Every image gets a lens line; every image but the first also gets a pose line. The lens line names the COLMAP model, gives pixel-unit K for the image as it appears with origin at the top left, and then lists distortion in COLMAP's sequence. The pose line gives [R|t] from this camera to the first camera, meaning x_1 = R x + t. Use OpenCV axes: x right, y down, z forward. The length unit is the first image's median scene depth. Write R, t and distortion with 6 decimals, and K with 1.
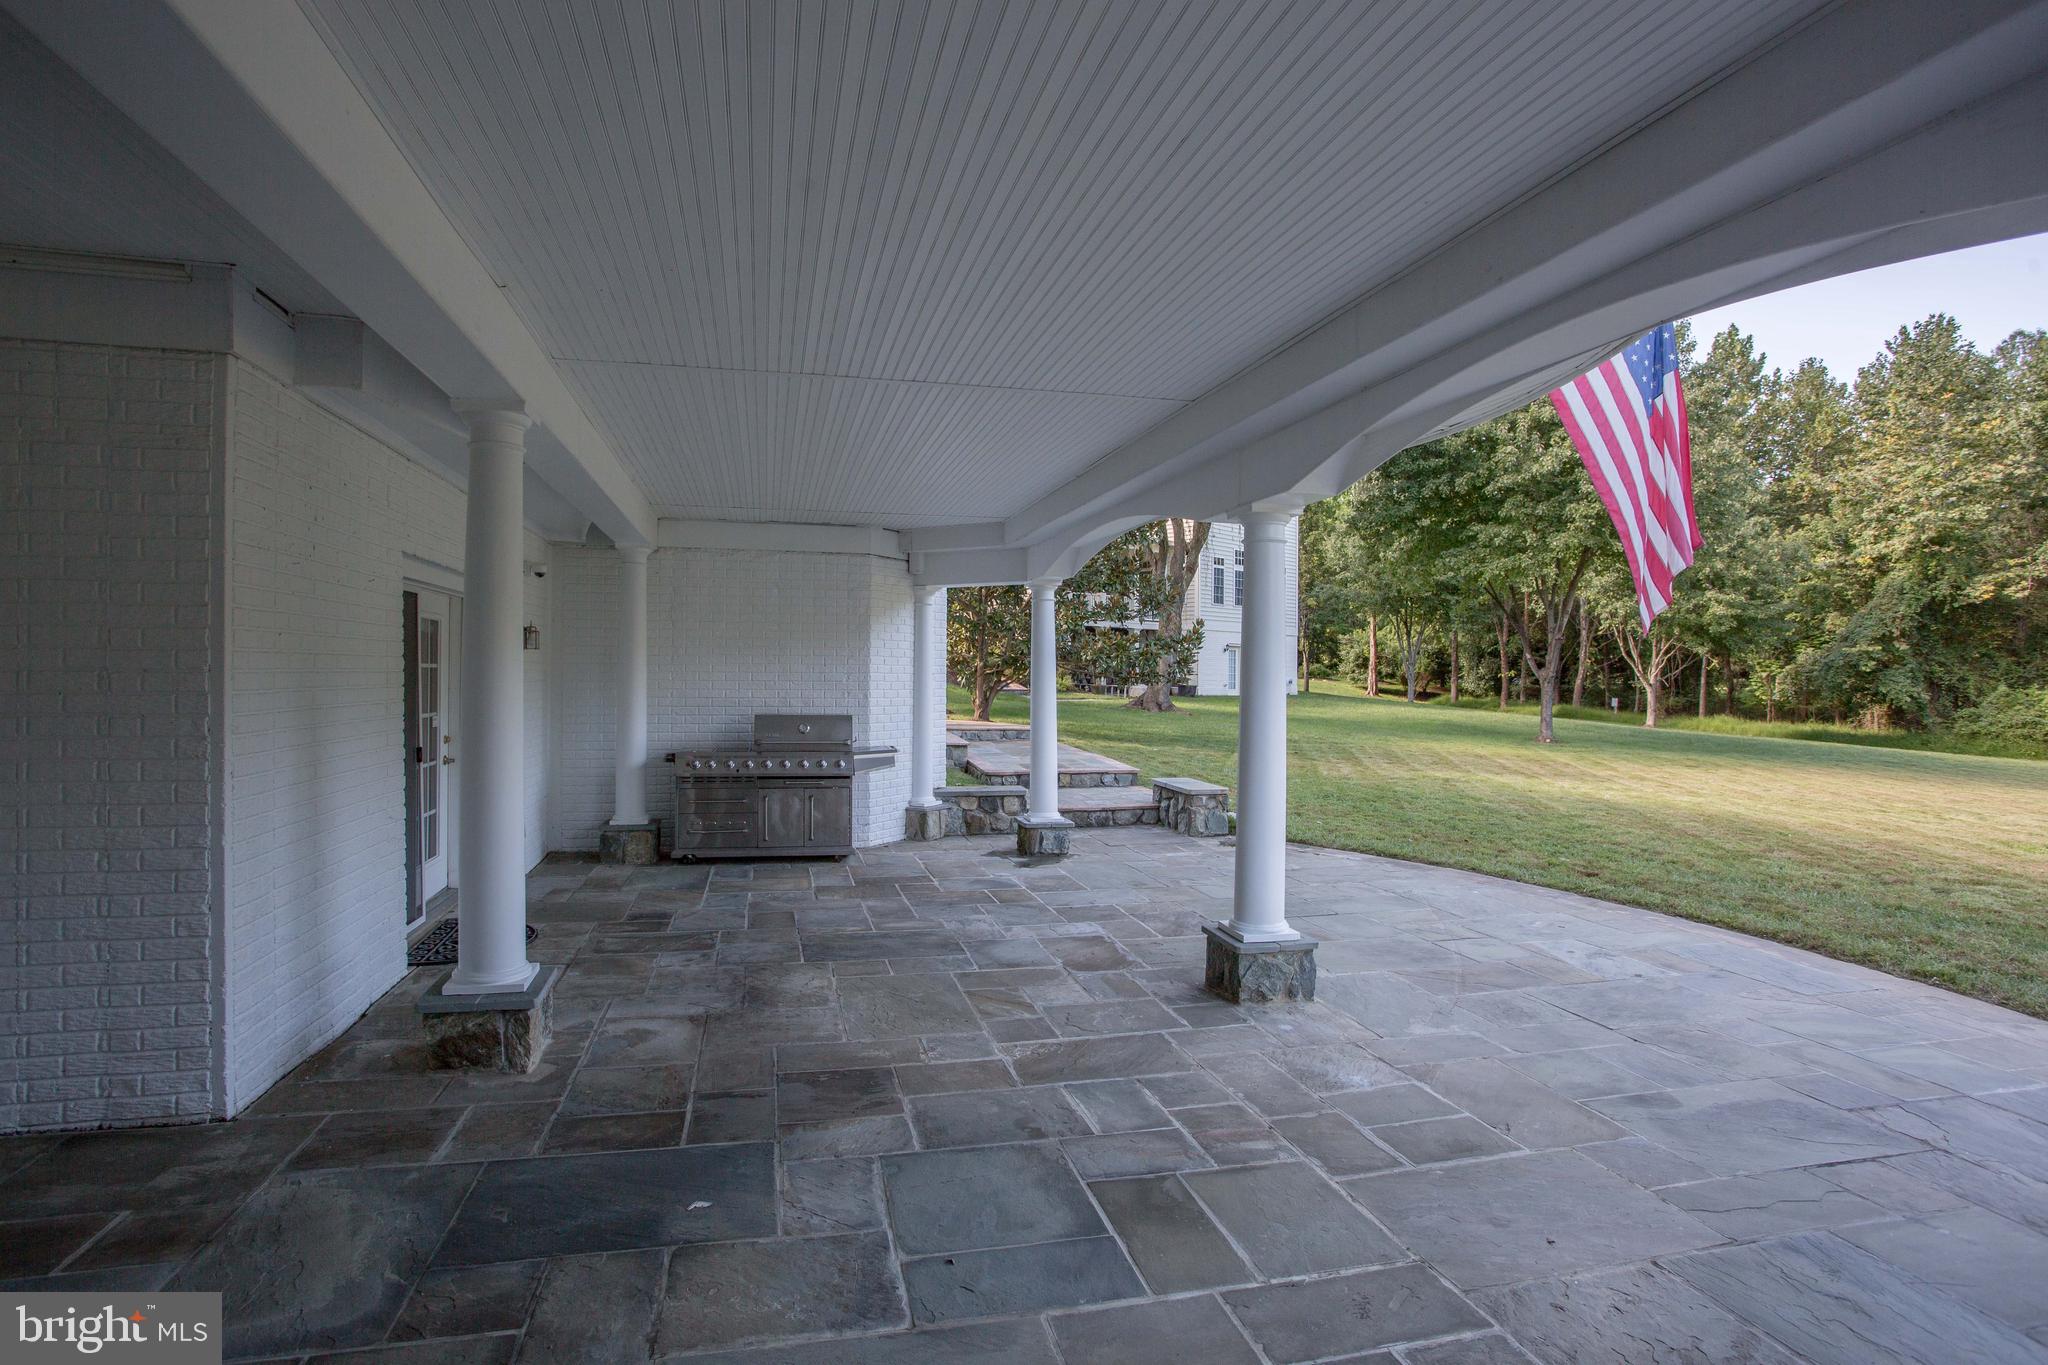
lens RADIAL K [[1010.0, 0, 1007.9], [0, 1010.0, 675.2], [0, 0, 1]] dist [-0.069544, 0.030503]
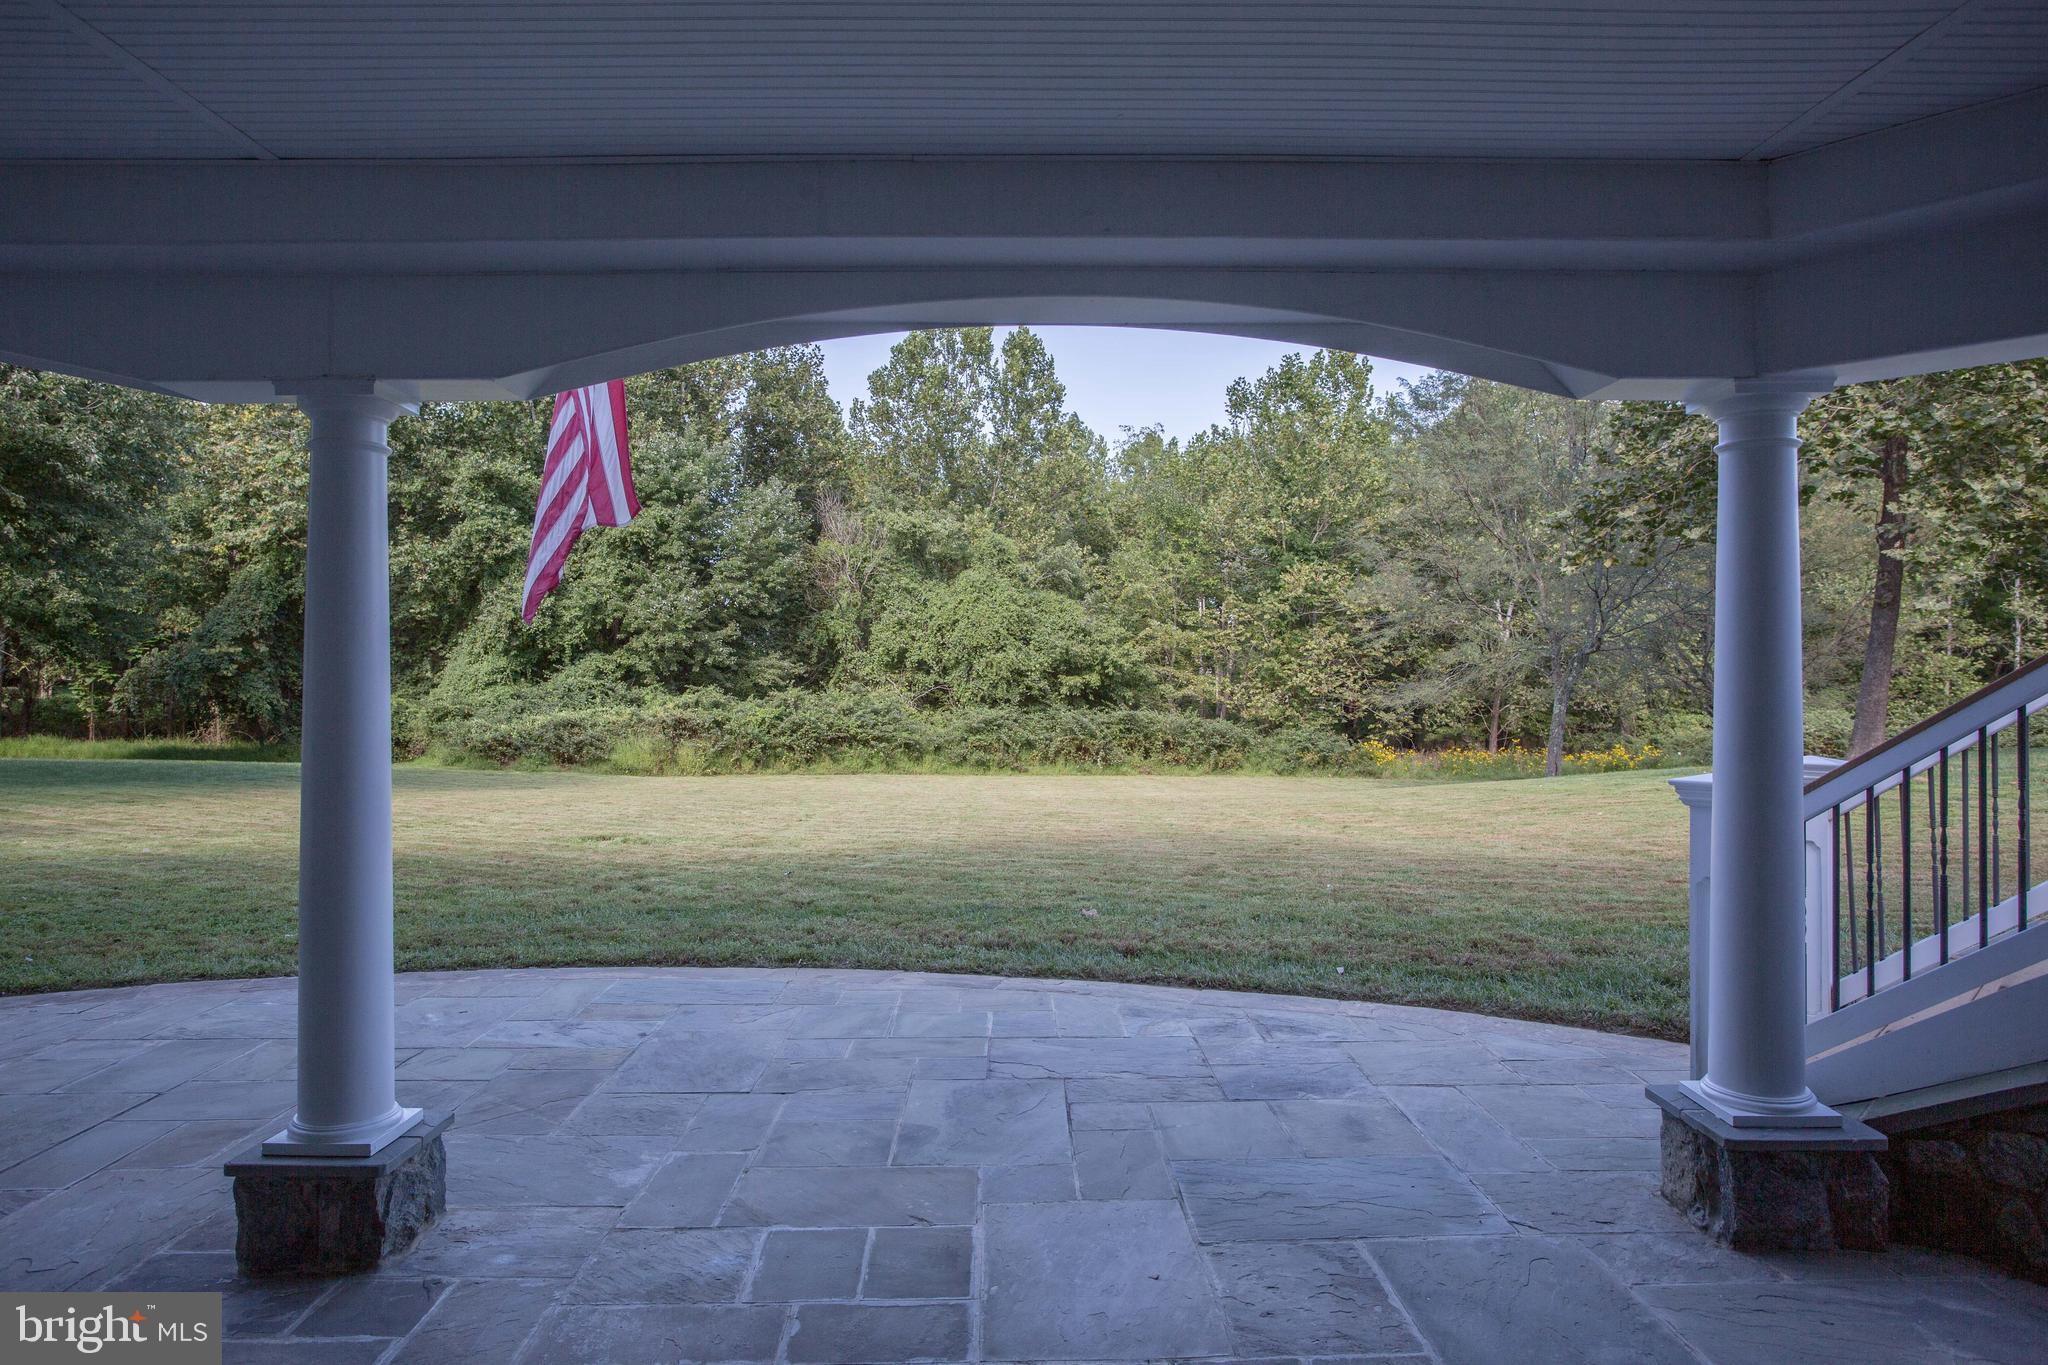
lens RADIAL K [[1255.0, 0, 1024.0], [0, 1255.0, 682.5], [0, 0, 1]] dist [-0.027883, 0.002856]
pose [[0.217168, -0.007924, 0.976102, -0.307906], [0.007397, 0.999952, 0.006472, -0.001320], [-0.976106, 0.005815, 0.217216, 0.413888]]
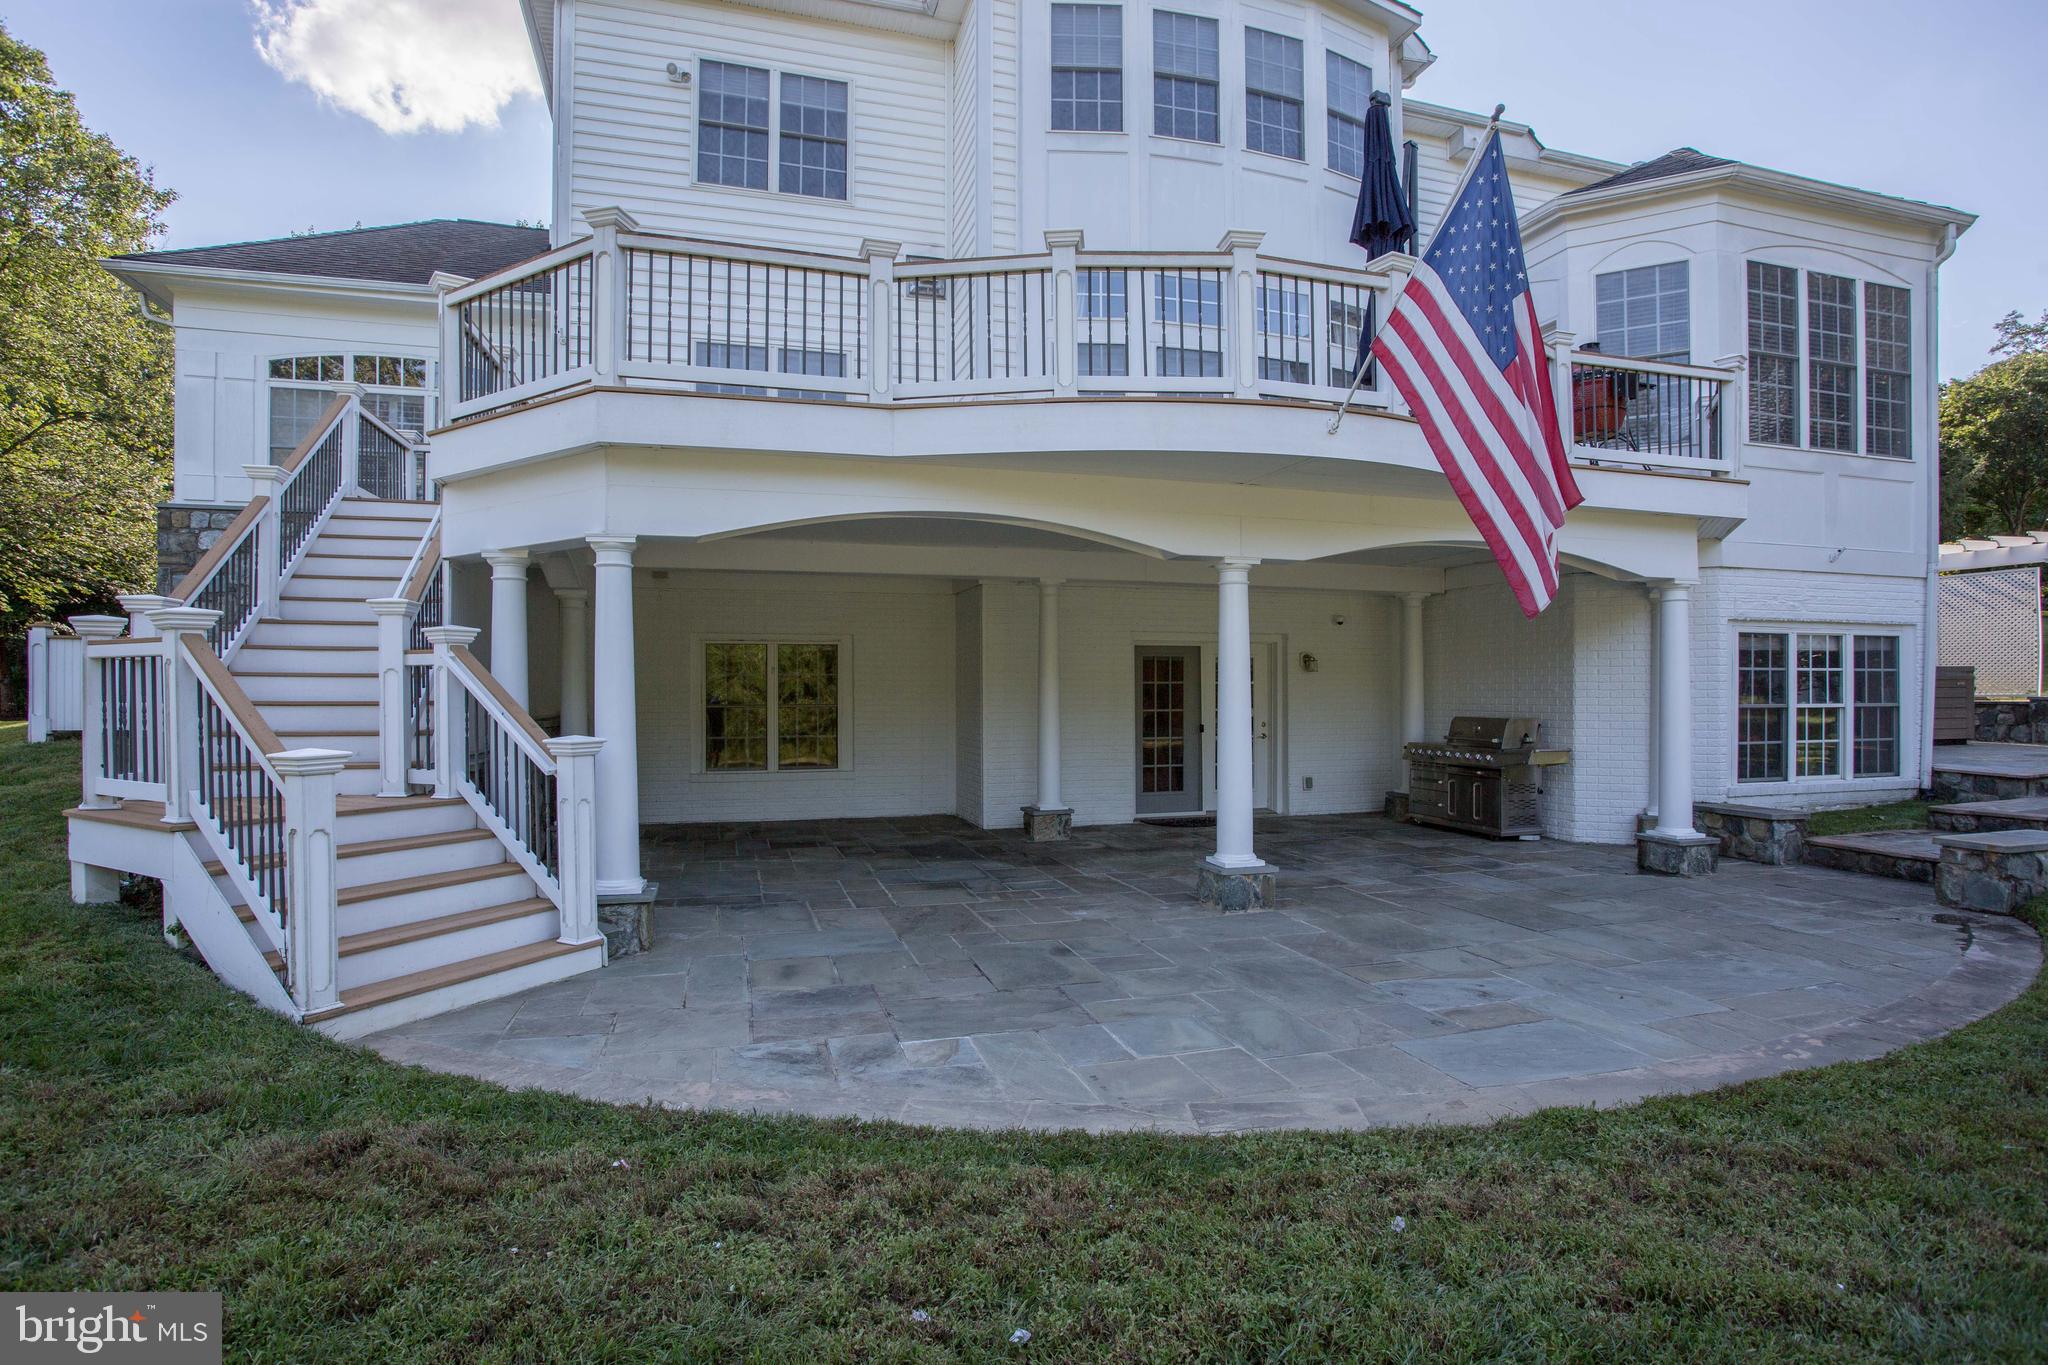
lens RADIAL K [[986.7, 0, 1018.3], [0, 986.7, 686.4], [0, 0, 1]] dist [-0.068062, 0.026684]
pose [[0.060439, -0.014770, -0.998063, 1.423025], [0.002085, 0.999890, -0.014671, 0.026159], [0.998170, -0.001195, 0.060463, 0.543612]]
